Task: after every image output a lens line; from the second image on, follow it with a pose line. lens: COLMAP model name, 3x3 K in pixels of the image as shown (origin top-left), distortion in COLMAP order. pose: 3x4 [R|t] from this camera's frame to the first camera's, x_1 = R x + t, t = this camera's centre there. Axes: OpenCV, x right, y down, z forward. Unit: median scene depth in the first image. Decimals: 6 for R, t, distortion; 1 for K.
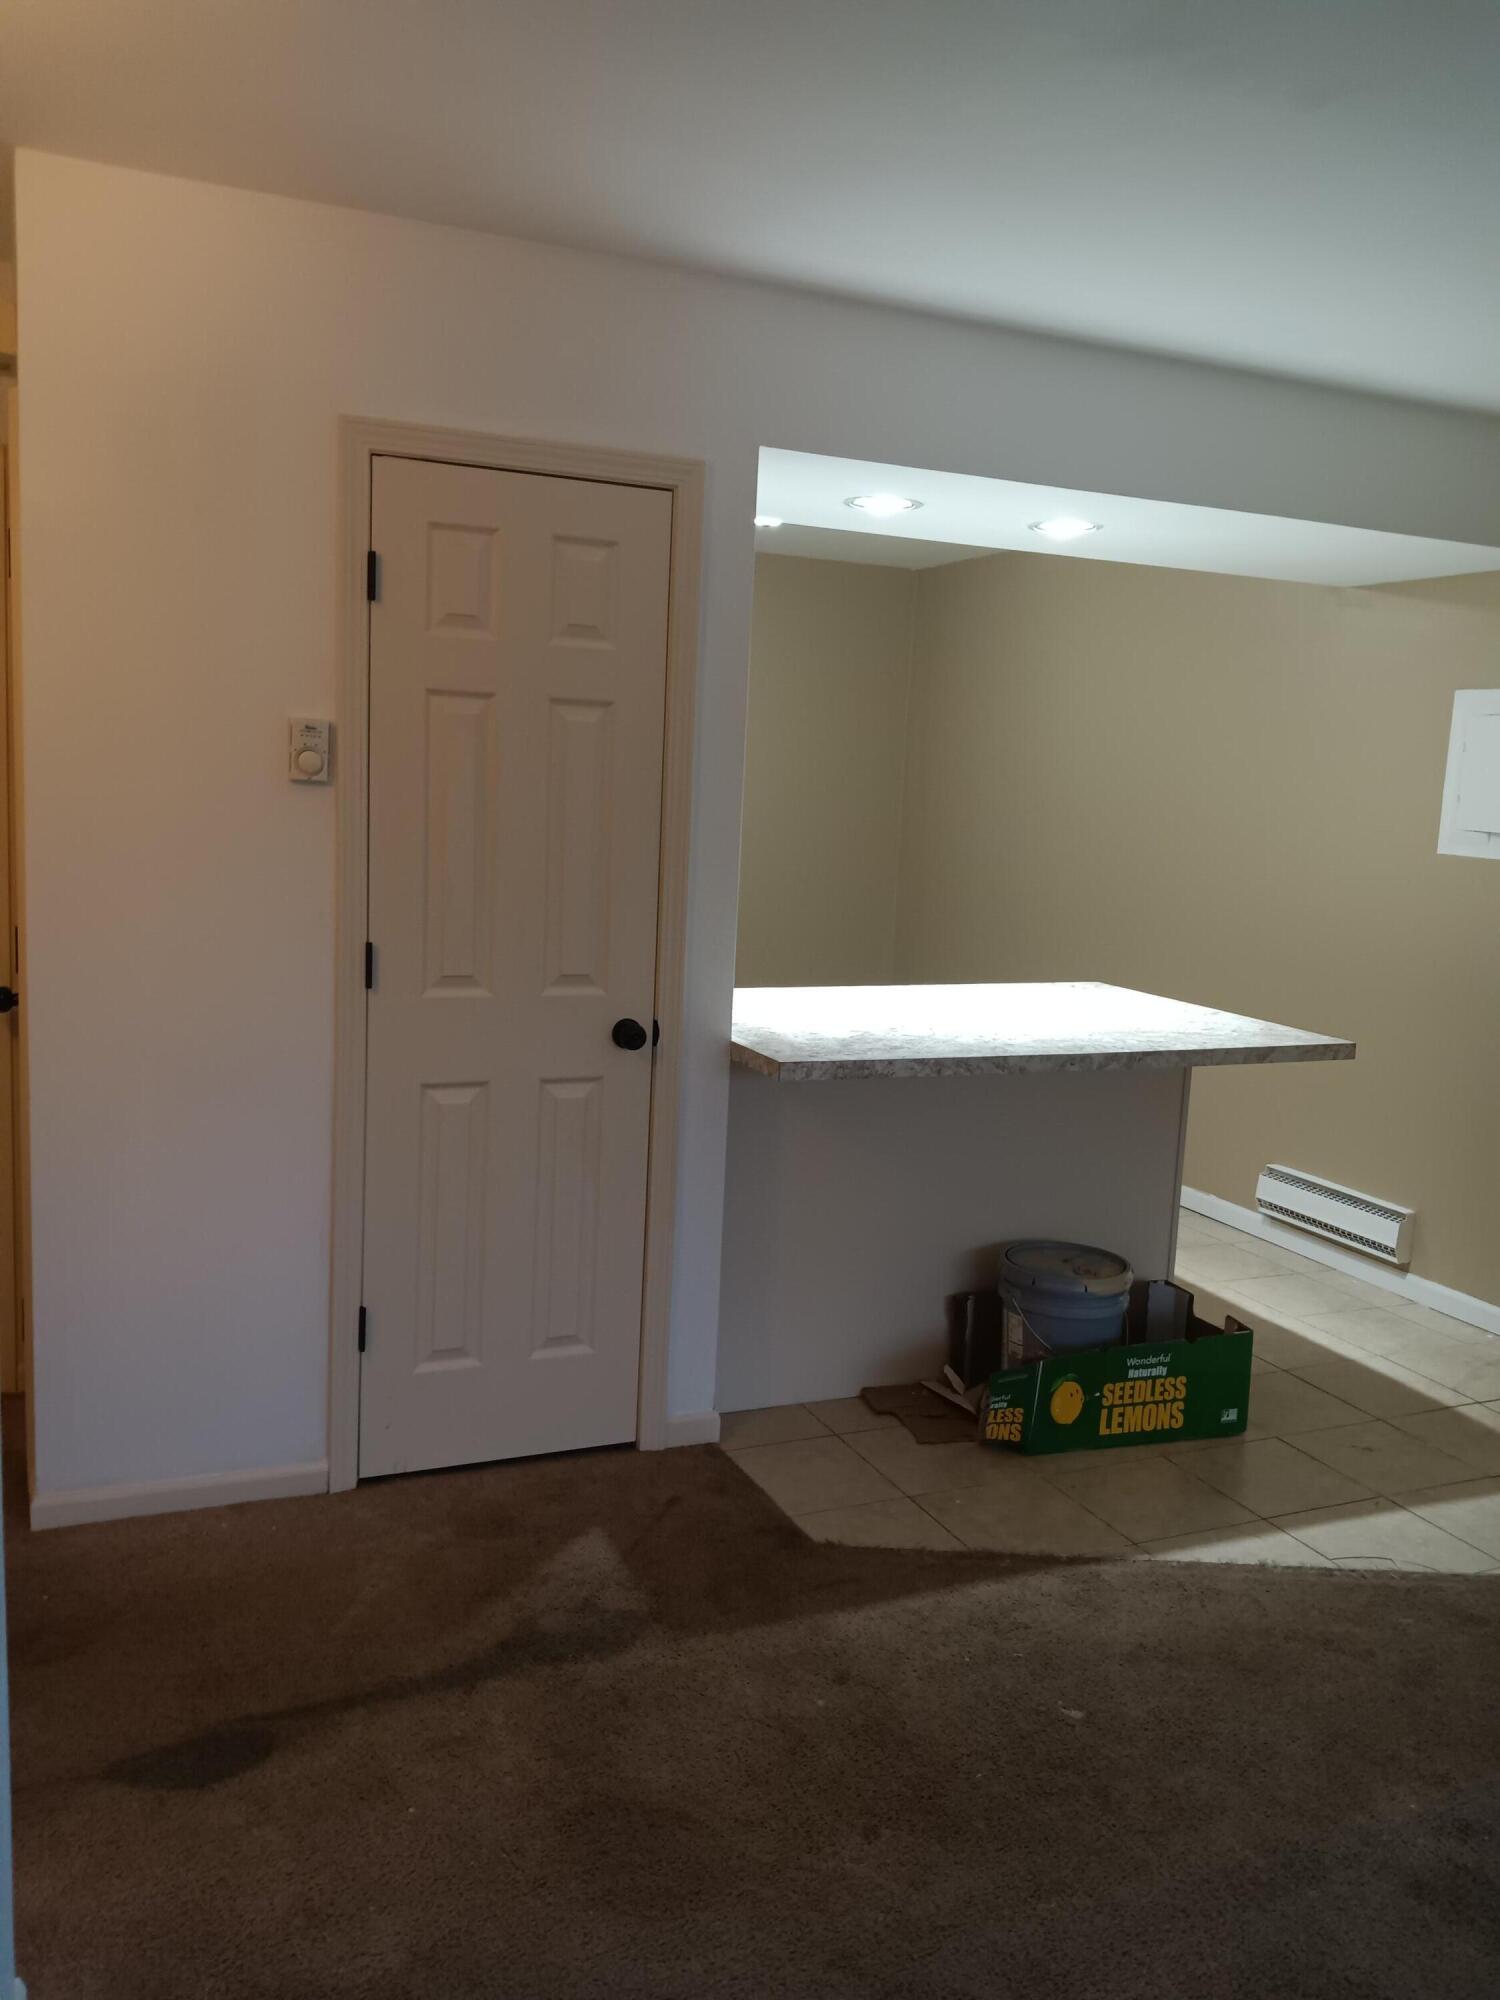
lens RADIAL K [[1595.1, 0, 750.7], [0, 1595.1, 985.8], [0, 0, 1]] dist [0.006635, -0.011795]
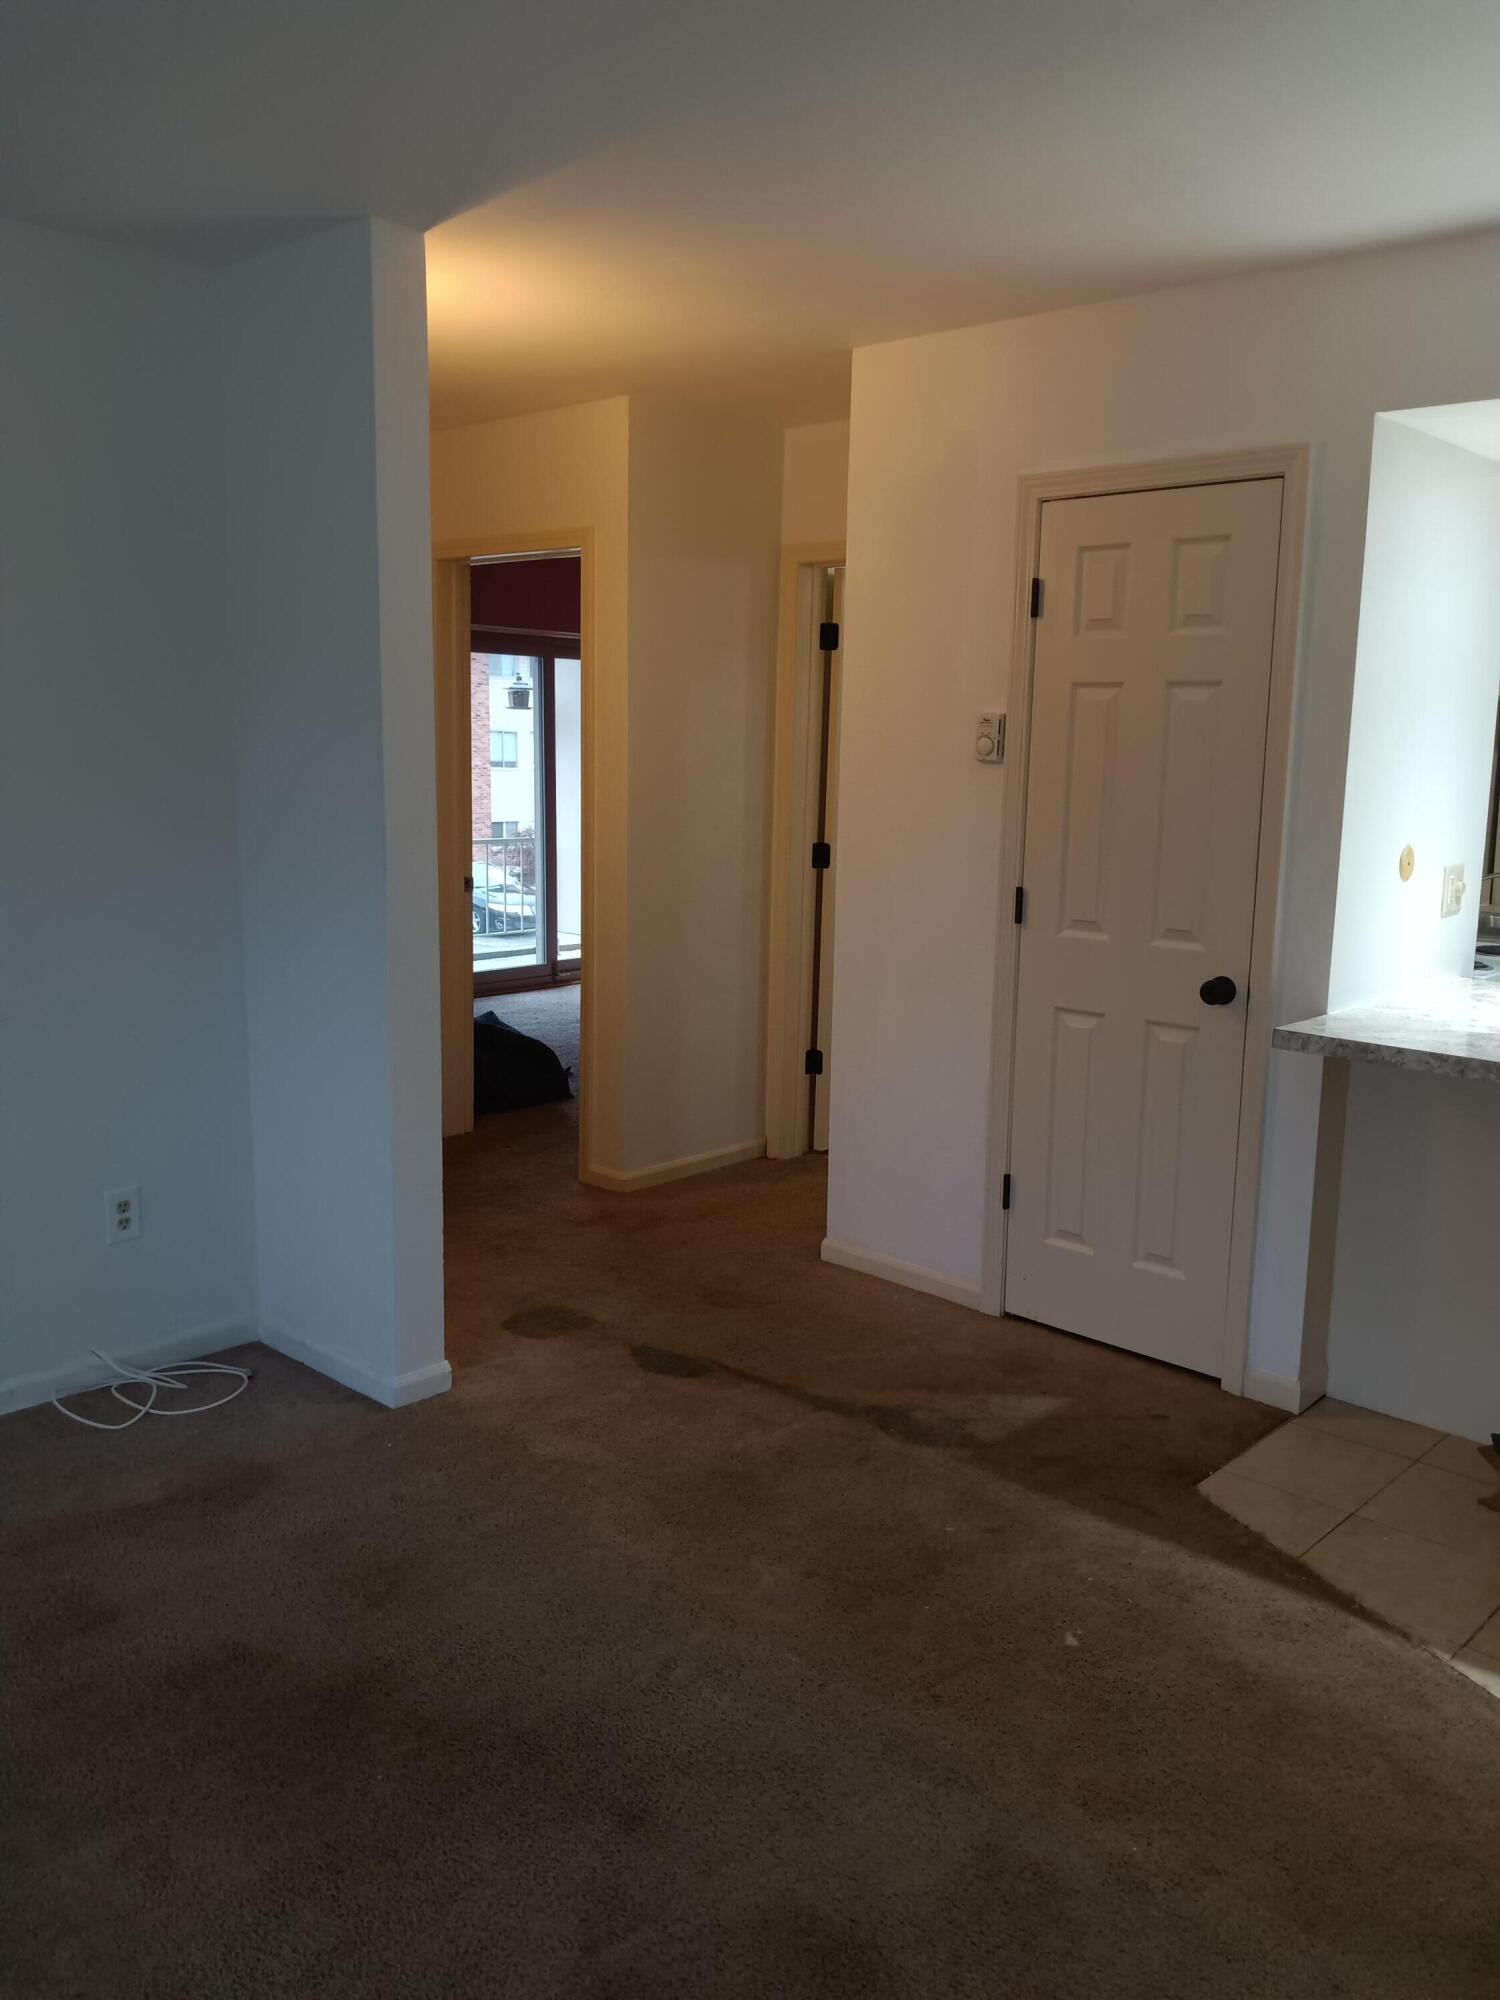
lens RADIAL K [[1584.8, 0, 750.0], [0, 1584.8, 1000.0], [0, 0, 1]] dist [0.002728, -0.007112]
pose [[0.393198, 0.112516, -0.912544, 0.846006], [-0.120687, 0.990213, 0.070091, -0.000597], [0.911499, 0.082573, 0.402929, 0.304878]]
